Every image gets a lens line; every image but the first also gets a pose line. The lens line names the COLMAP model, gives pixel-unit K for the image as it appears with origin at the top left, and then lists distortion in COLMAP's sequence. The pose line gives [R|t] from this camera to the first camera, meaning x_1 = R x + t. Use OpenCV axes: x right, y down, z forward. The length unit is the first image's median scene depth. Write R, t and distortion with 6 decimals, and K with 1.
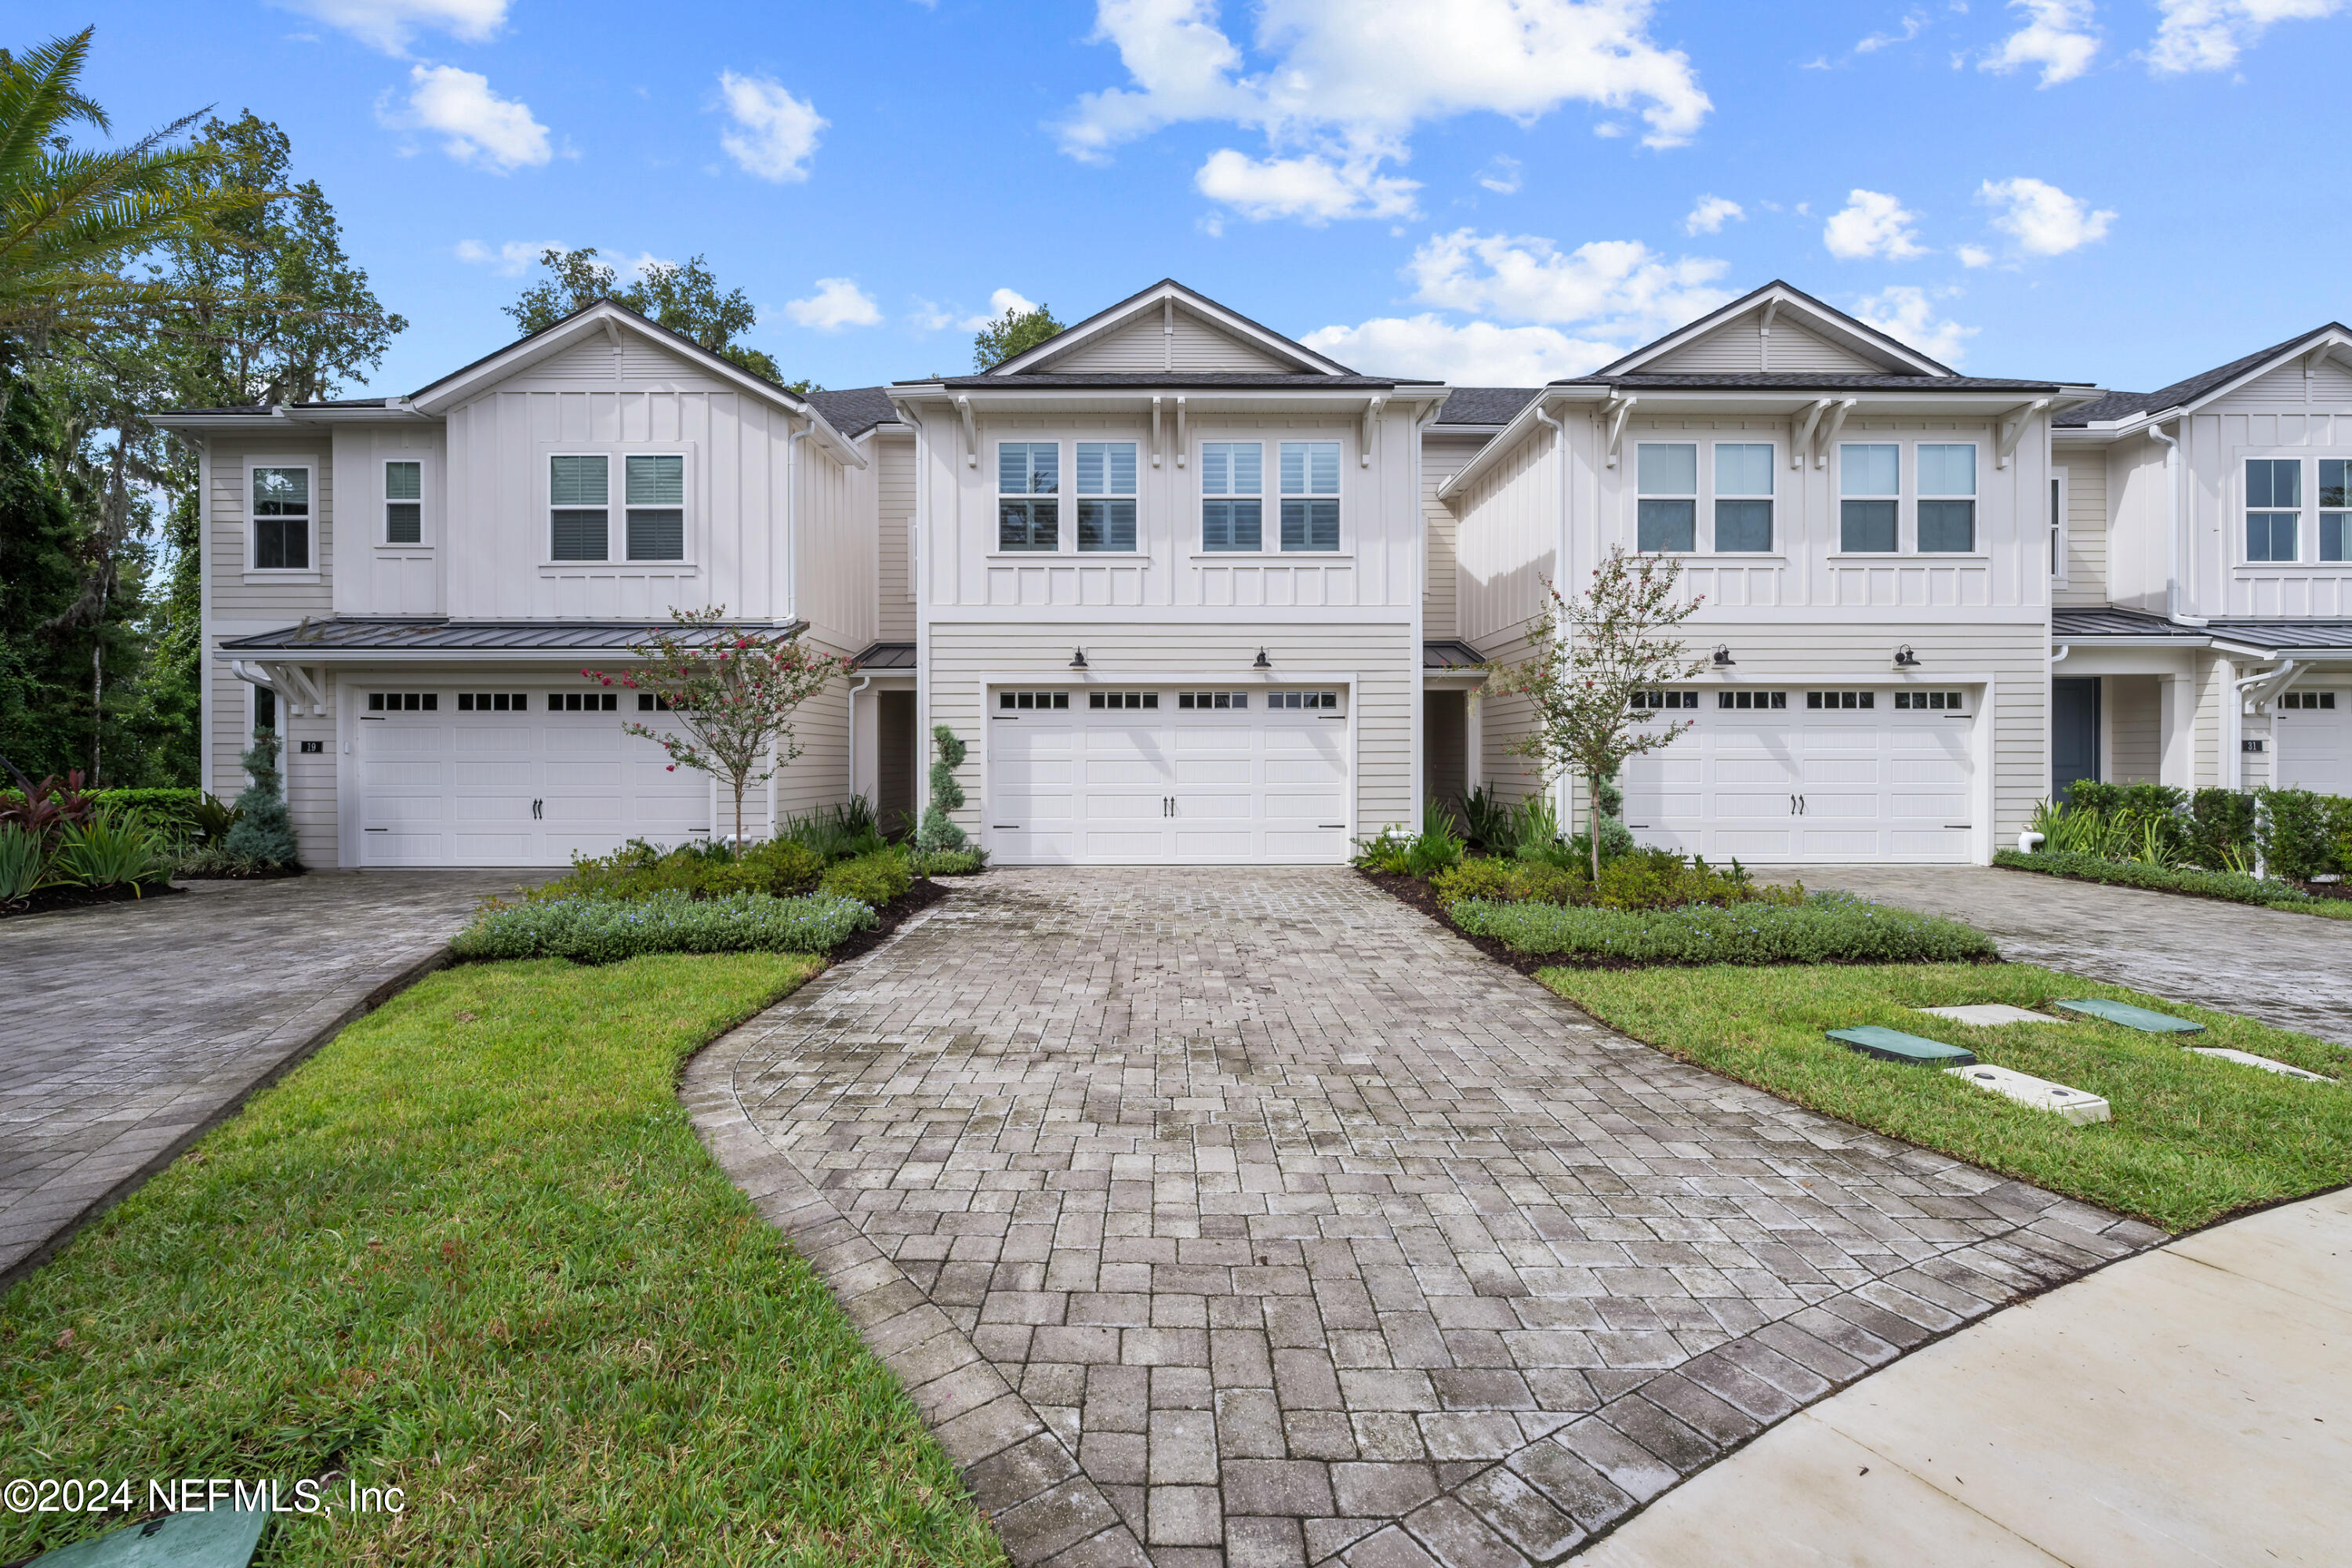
lens RADIAL K [[956.7, 0, 1174.1], [0, 956.7, 775.0], [0, 0, 1]] dist [-0.002317, 0.000214]
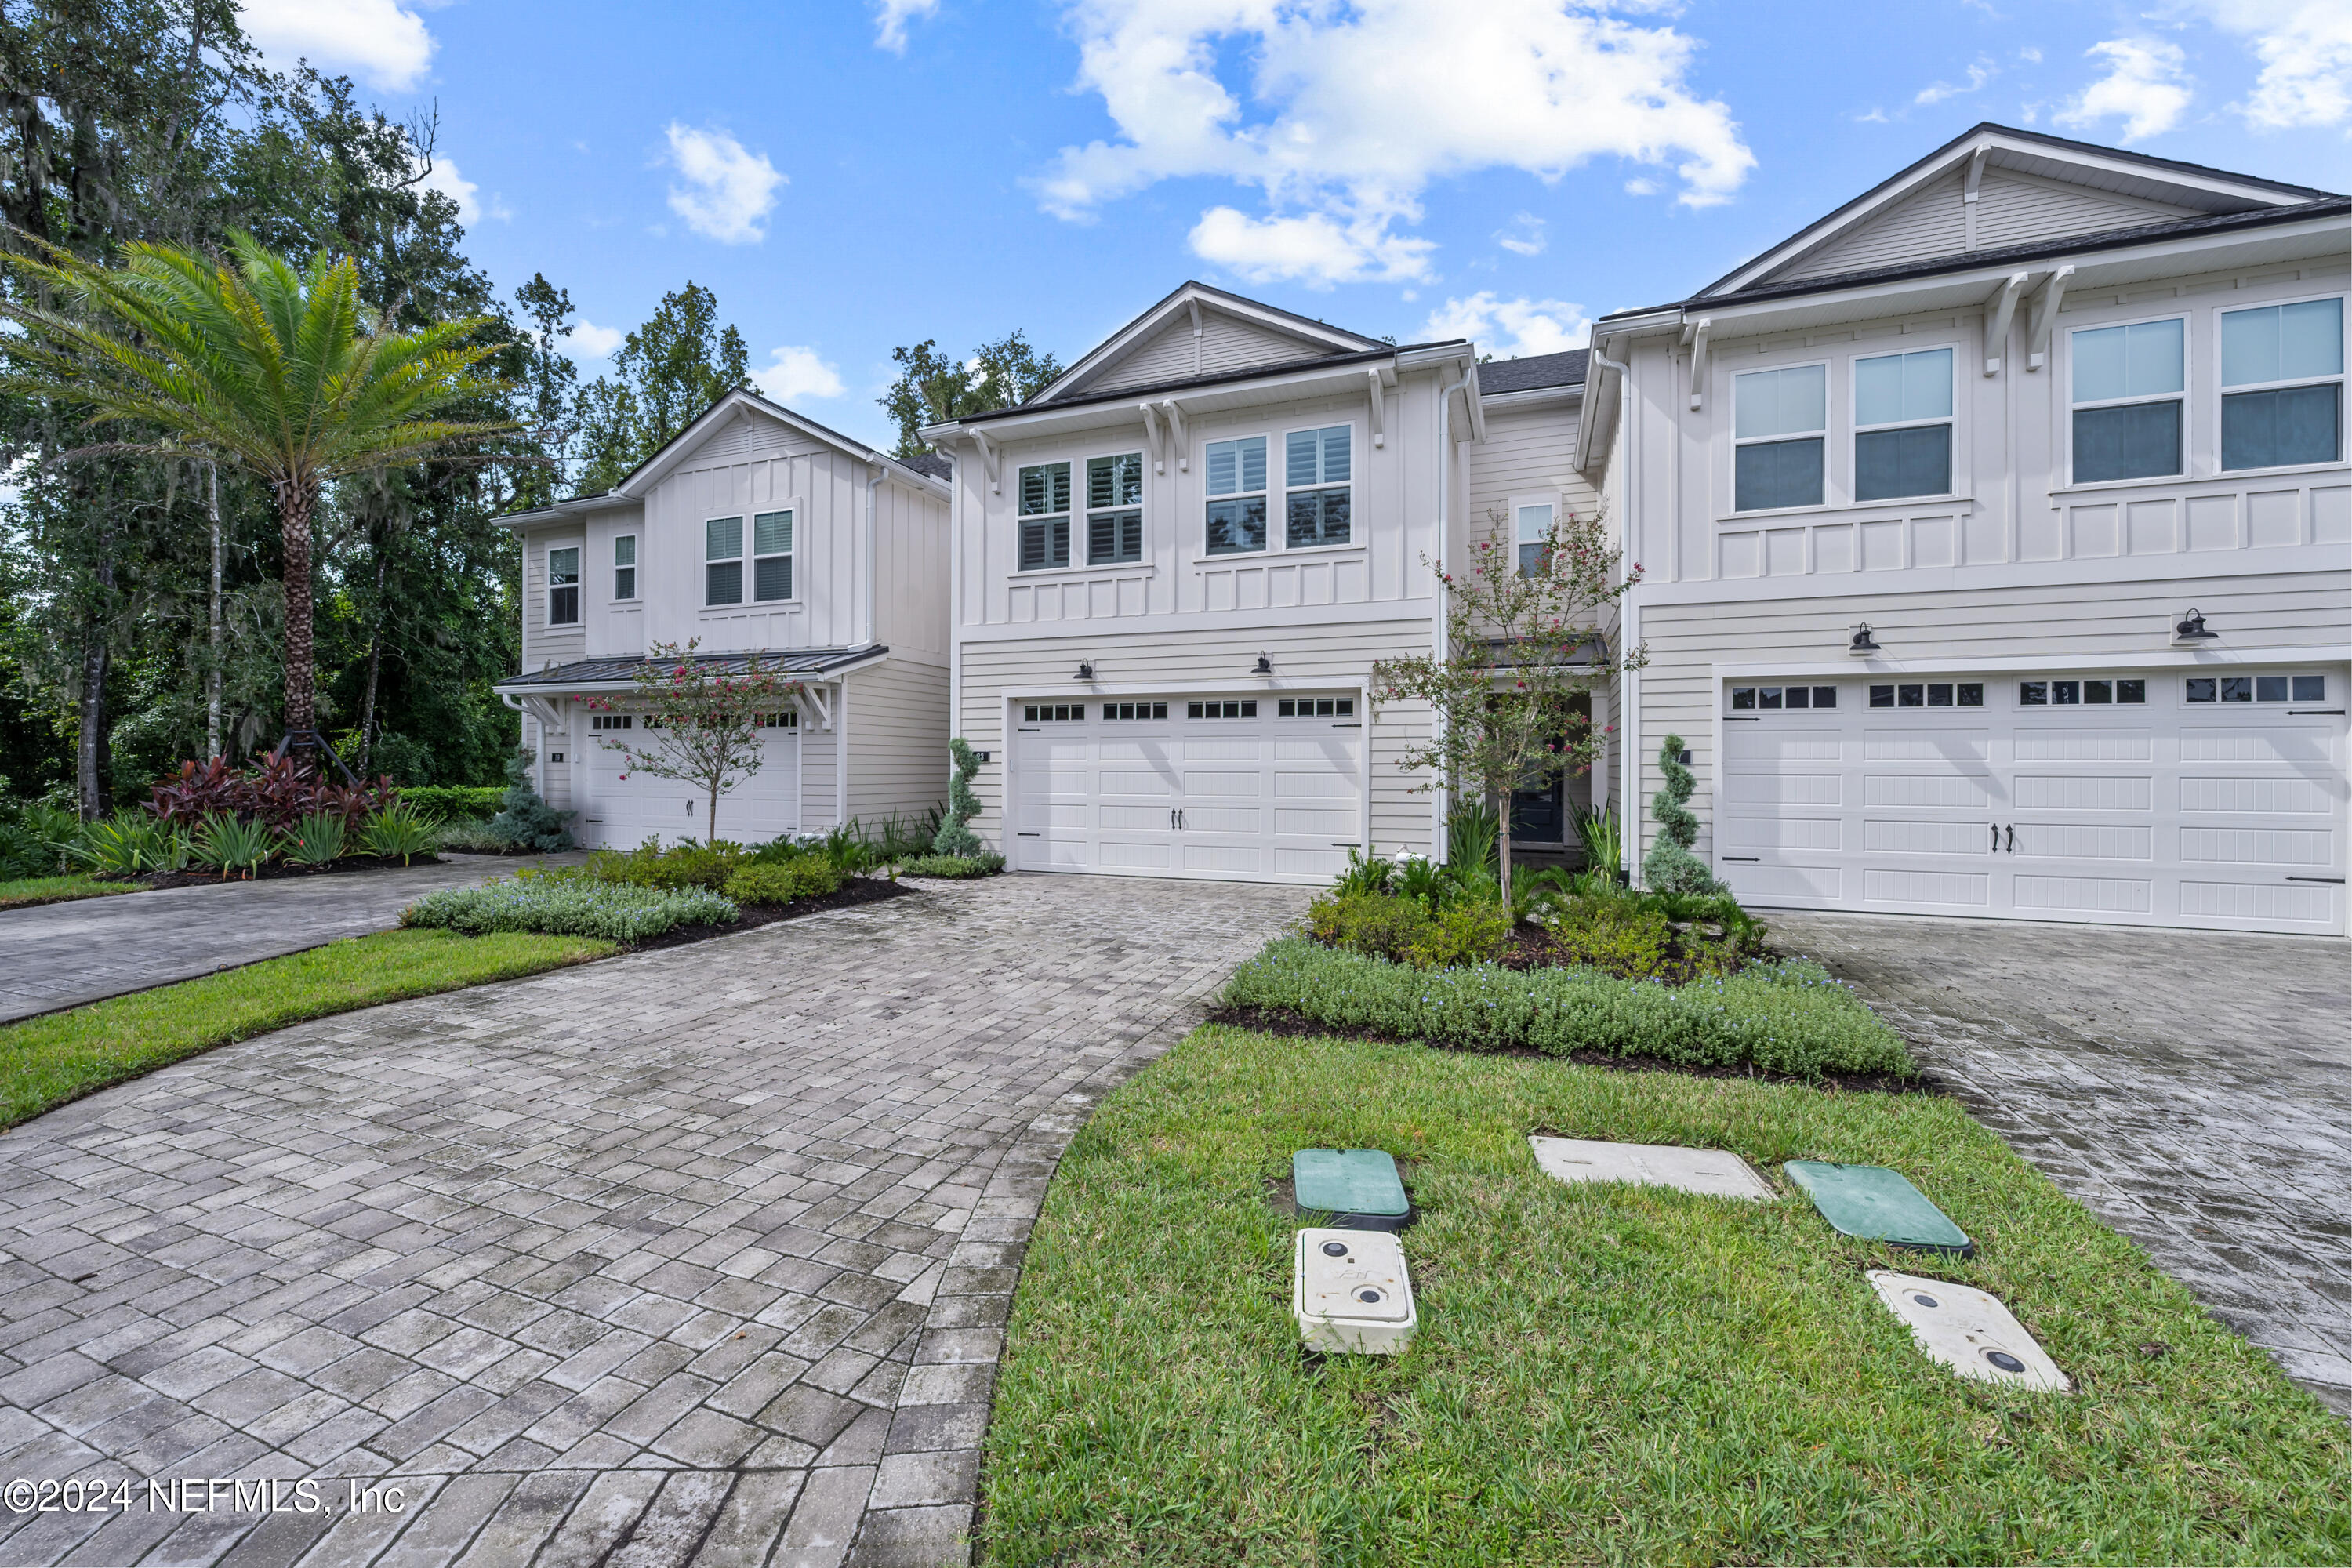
lens RADIAL K [[926.7, 0, 1158.0], [0, 926.7, 774.4], [0, 0, 1]] dist [-0.001485, 0.000187]
pose [[0.926997, 0.007581, -0.374993, 0.339136], [-0.010435, 0.999930, -0.005579, -0.007017], [0.374925, 0.009085, 0.927011, 0.115627]]
